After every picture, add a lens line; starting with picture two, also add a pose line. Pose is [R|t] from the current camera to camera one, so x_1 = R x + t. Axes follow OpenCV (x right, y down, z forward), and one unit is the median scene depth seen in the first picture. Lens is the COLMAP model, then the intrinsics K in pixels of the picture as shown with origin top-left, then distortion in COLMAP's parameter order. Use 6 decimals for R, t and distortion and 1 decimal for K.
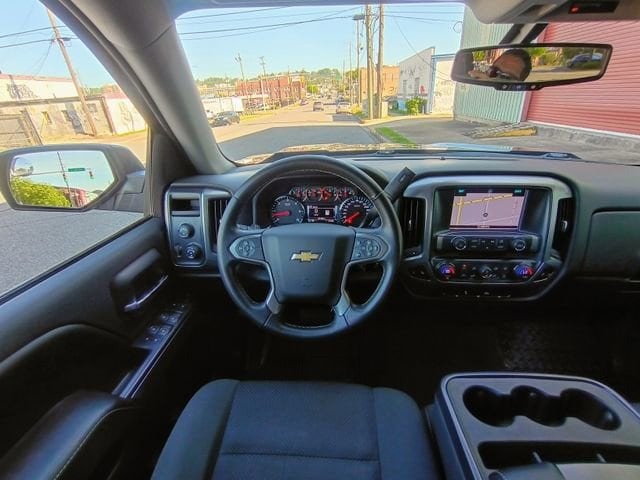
lens RADIAL K [[296.8, 0, 320.0], [0, 296.8, 240.0], [0, 0, 1]] dist [0.001819, 0.000982]
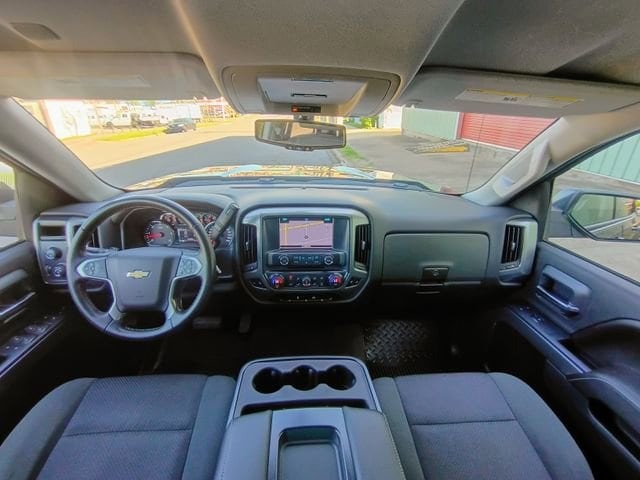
lens RADIAL K [[296.8, 0, 320.0], [0, 296.8, 240.0], [0, 0, 1]] dist [0.001819, 0.000982]
pose [[0.993225, -0.011634, 0.115624, 0.470807], [0.014648, 0.999574, -0.025246, -0.038911], [-0.115281, 0.026769, 0.992972, -0.296364]]
